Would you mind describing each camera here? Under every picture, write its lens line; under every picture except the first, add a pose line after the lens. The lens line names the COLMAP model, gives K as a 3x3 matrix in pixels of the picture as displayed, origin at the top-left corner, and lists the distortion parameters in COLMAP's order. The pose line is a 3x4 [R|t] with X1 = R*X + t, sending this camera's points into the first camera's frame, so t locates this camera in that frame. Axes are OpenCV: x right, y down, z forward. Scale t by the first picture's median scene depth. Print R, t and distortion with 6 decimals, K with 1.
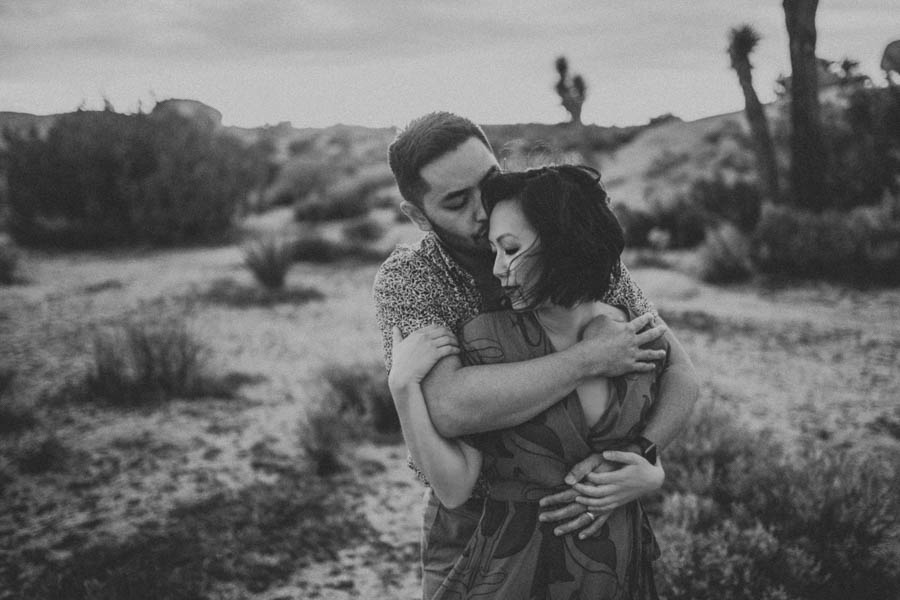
lens RADIAL K [[852.3, 0, 451.4], [0, 852.3, 296.9], [0, 0, 1]] dist [-0.026541, 0.000000]
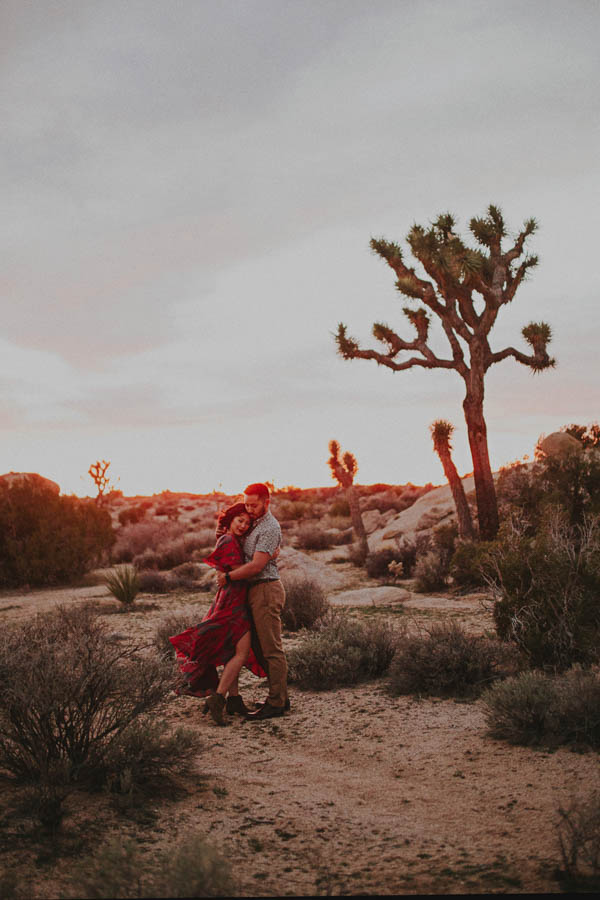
lens RADIAL K [[852.3, 0, 298.1], [0, 852.3, 449.9], [0, 0, 1]] dist [-0.026541, 0.000000]
pose [[0.999189, -0.029957, 0.026895, 0.037008], [0.035638, 0.968918, -0.244803, 0.067064], [-0.018726, 0.245563, 0.969200, -0.332842]]
